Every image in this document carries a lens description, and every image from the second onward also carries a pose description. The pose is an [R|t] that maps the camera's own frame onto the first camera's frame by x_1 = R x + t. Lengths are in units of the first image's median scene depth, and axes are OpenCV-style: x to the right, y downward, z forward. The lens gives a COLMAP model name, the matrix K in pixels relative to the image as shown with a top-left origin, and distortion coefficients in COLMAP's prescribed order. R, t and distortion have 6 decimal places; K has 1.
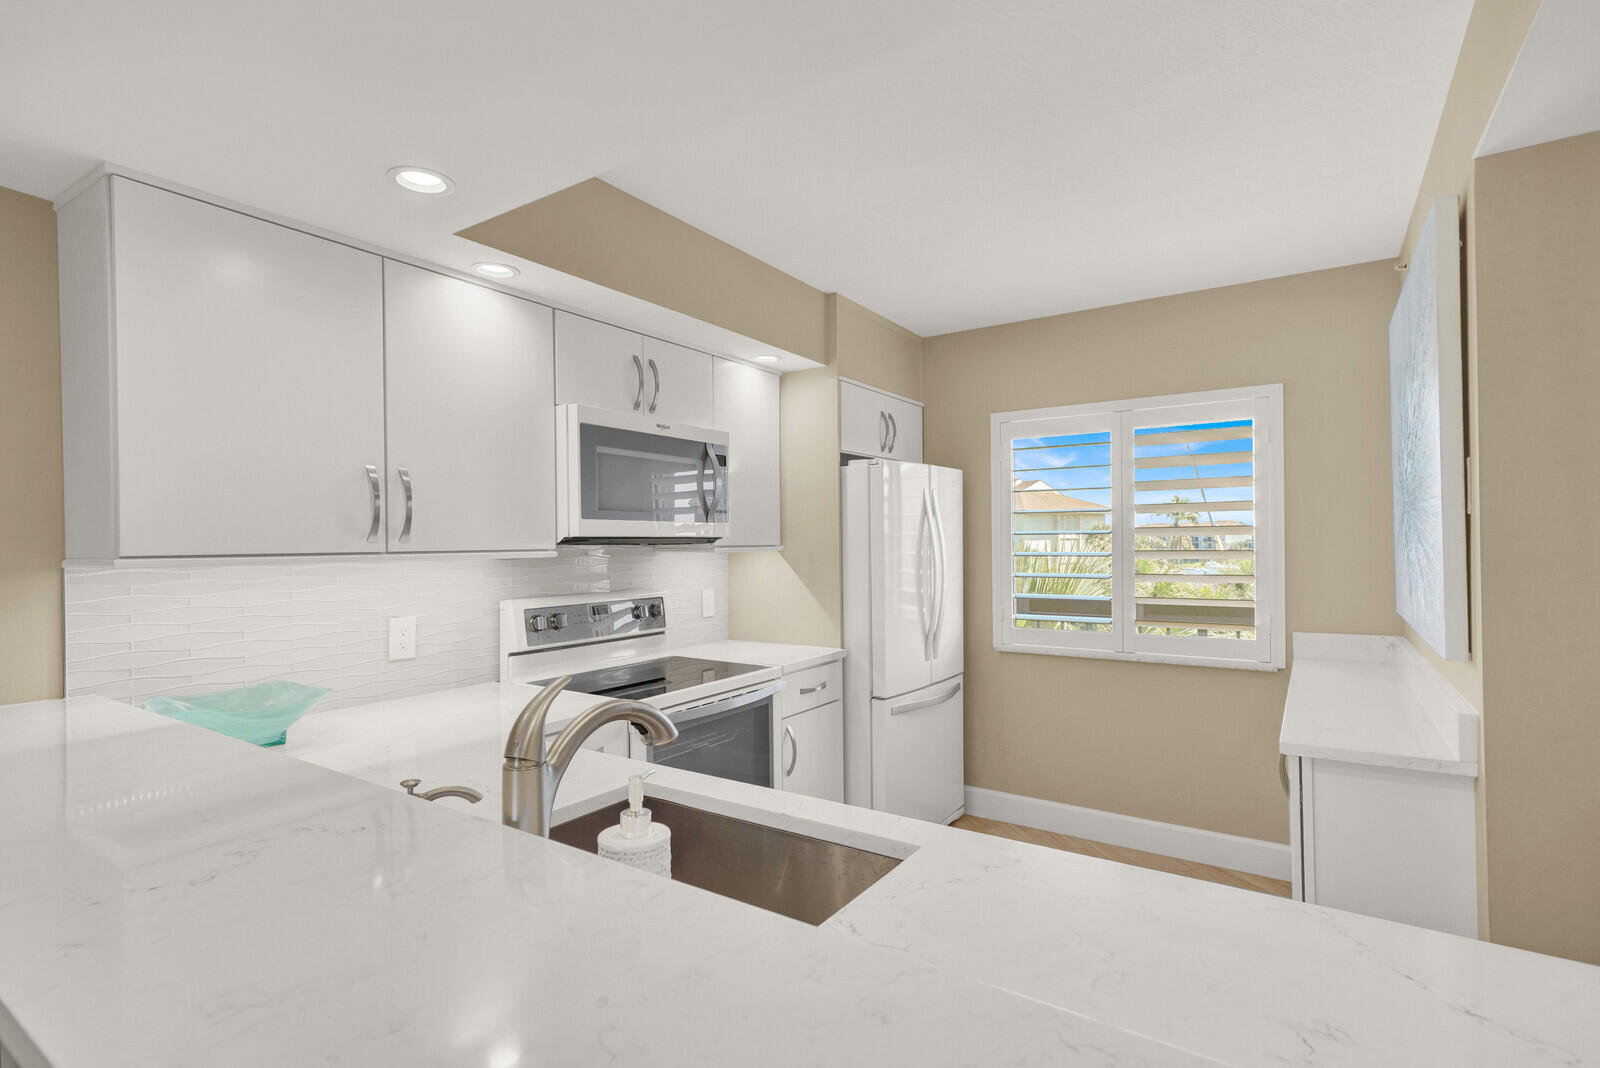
lens RADIAL K [[768.1, 0, 800.0], [0, 768.1, 534.0], [0, 0, 1]] dist [-0.017072, -0.000240]
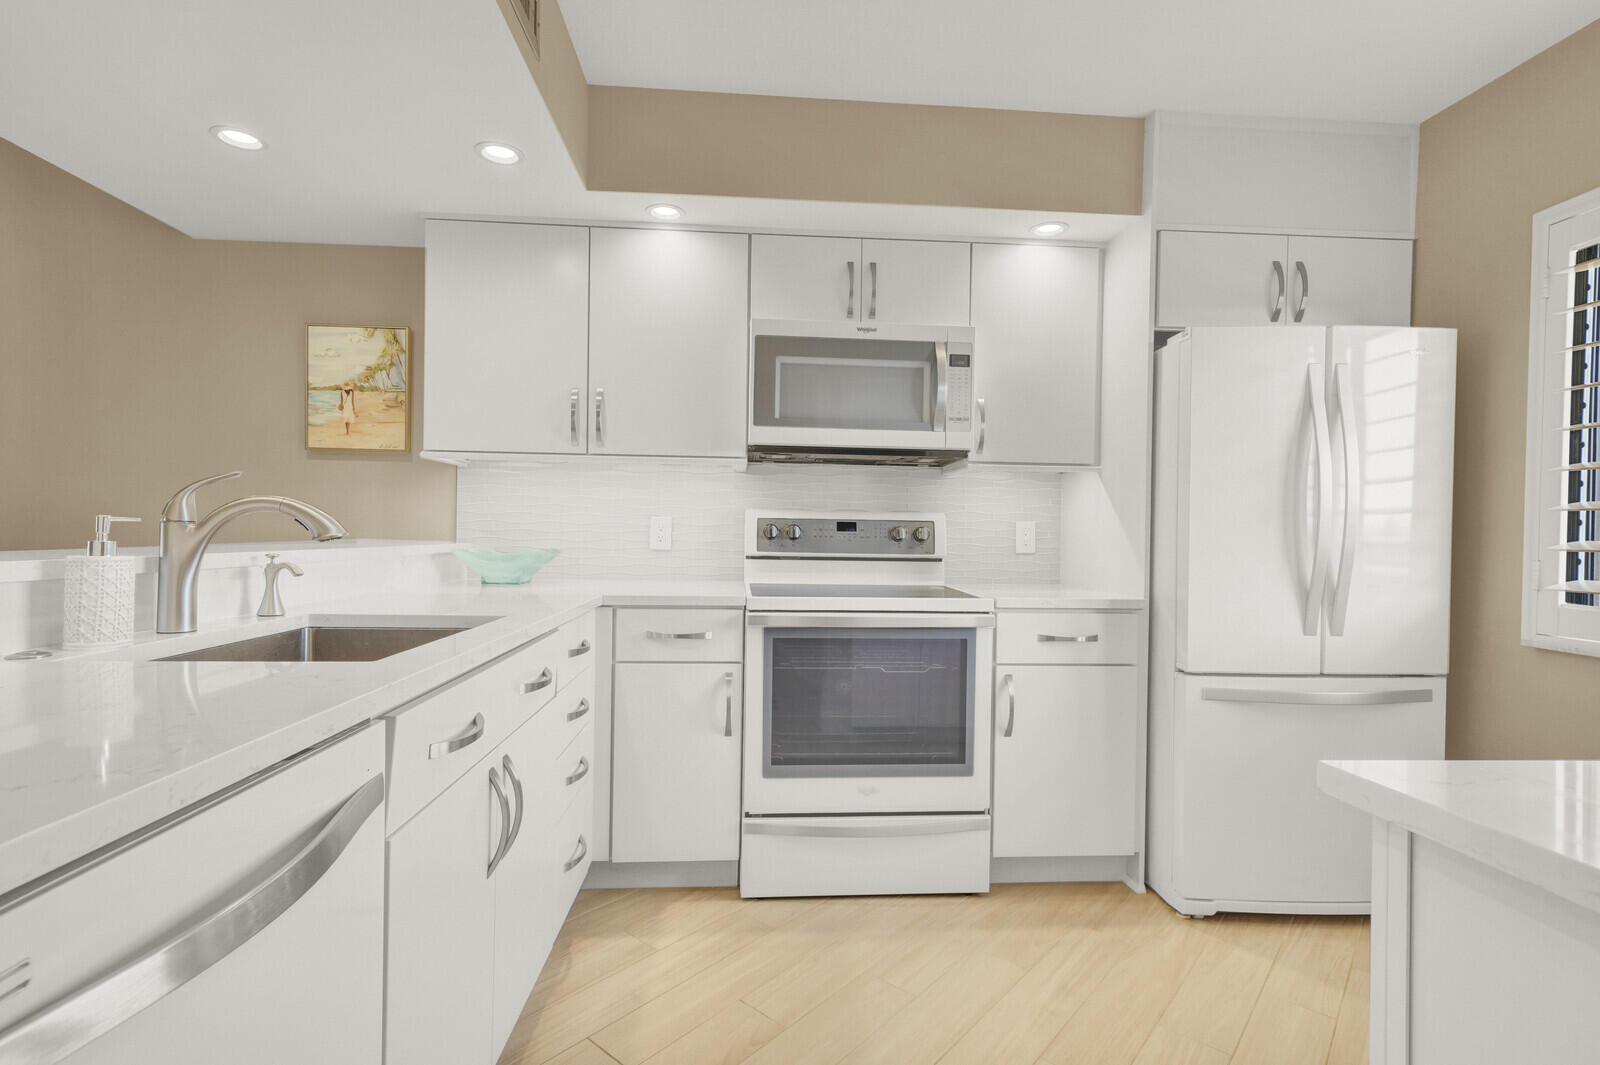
lens RADIAL K [[754.3, 0, 800.0], [0, 754.3, 532.5], [0, 0, 1]] dist [0.005113, 0.000067]
pose [[0.611289, 0.018767, -0.791185, 0.502208], [-0.012512, 0.999823, 0.014049, 0.096575], [0.791309, 0.001311, 0.611415, 0.355505]]
